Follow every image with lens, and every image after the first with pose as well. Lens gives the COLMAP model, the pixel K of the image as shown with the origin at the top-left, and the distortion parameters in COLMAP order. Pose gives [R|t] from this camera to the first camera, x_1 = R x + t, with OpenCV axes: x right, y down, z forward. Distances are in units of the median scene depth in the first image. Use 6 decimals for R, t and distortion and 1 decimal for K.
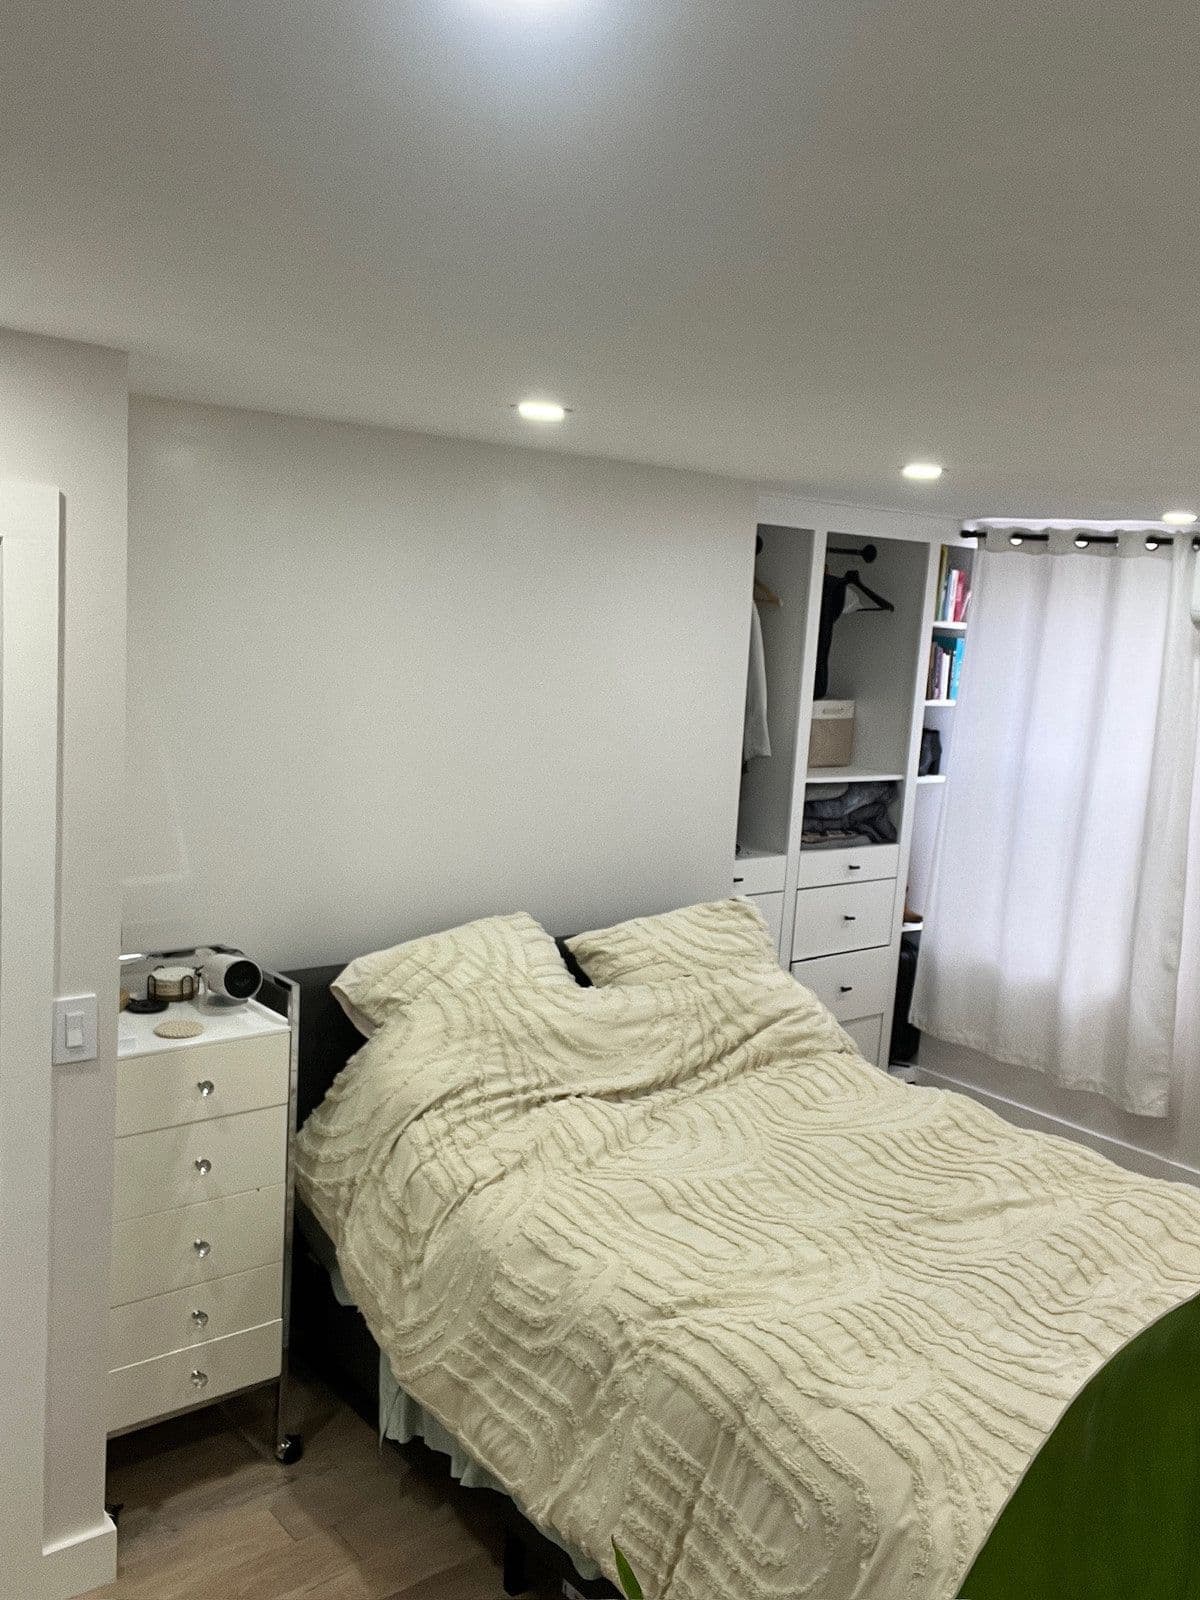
lens RADIAL K [[1305.2, 0, 600.0], [0, 1305.2, 800.0], [0, 0, 1]] dist [0.010977, 0.003687]
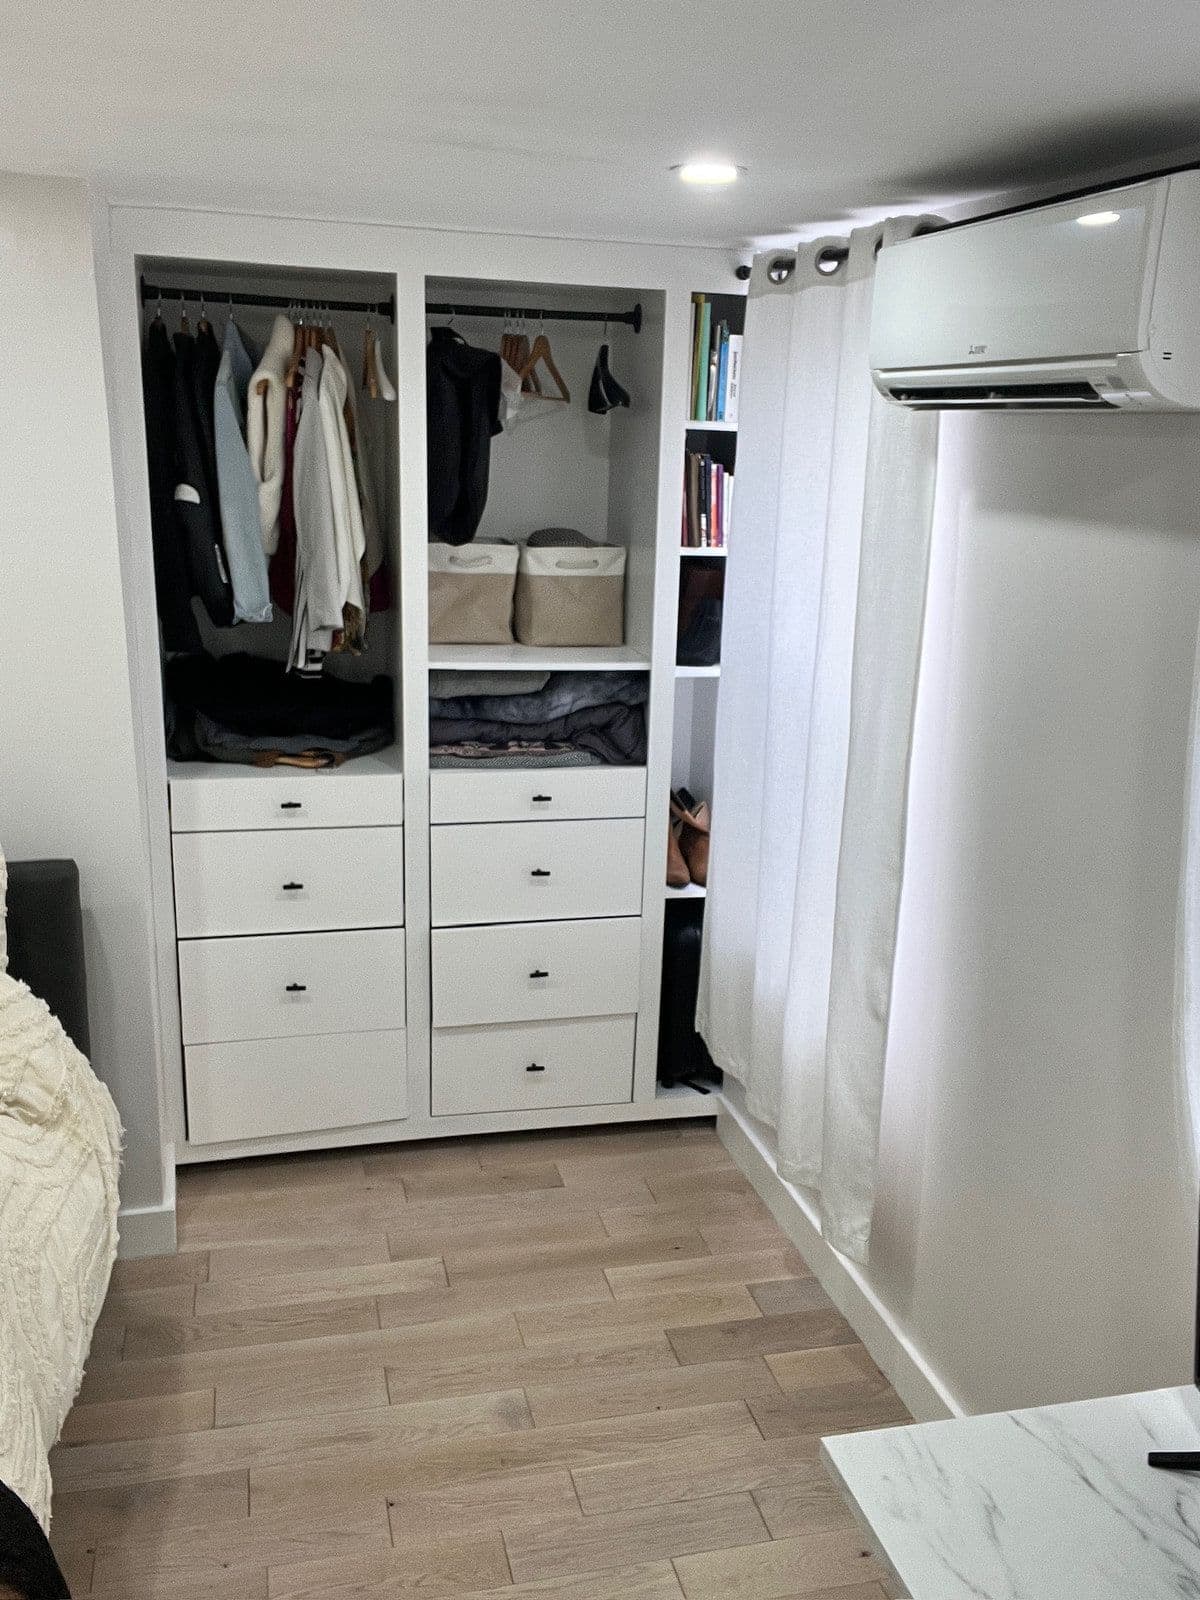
lens RADIAL K [[1363.9, 0, 600.0], [0, 1363.9, 800.0], [0, 0, 1]] dist [0.032319, 0.000174]
pose [[0.923514, 0.071092, -0.376920, 0.482471], [-0.036153, 0.994432, 0.098981, -0.017813], [0.381858, -0.077783, 0.920942, 0.362607]]
